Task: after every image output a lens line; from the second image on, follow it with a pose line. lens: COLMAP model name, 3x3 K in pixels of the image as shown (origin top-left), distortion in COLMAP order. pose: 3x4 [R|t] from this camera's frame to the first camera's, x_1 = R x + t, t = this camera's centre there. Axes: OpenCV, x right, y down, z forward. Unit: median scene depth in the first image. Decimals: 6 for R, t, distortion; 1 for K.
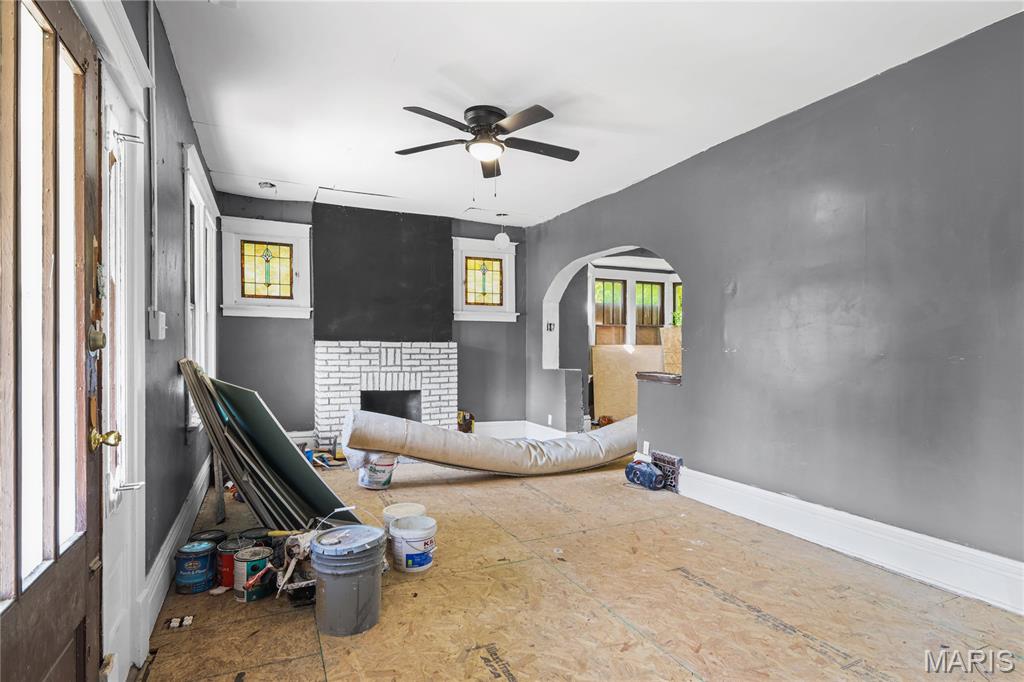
lens RADIAL K [[477.8, 0, 514.1], [0, 477.8, 336.4], [0, 0, 1]] dist [-0.004985, 0.000451]
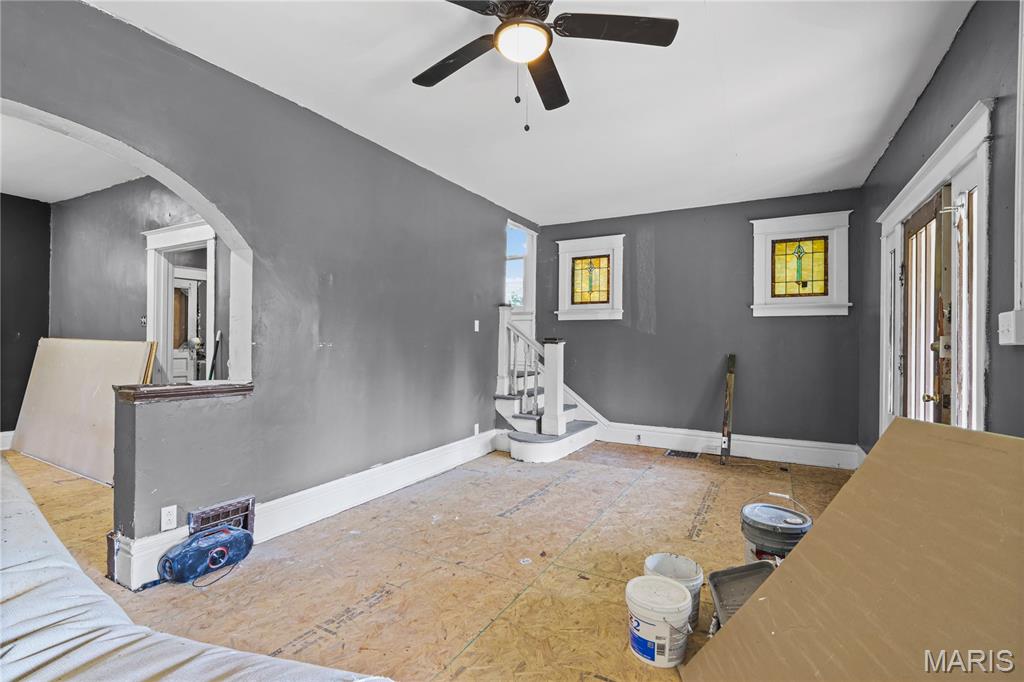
lens RADIAL K [[477.8, 0, 514.1], [0, 477.8, 336.4], [0, 0, 1]] dist [-0.004985, 0.000451]
pose [[-0.562304, -0.006758, 0.826903, -0.586381], [-0.033043, 0.999352, -0.014302, 0.015493], [-0.826270, -0.035365, -0.562162, 1.362446]]
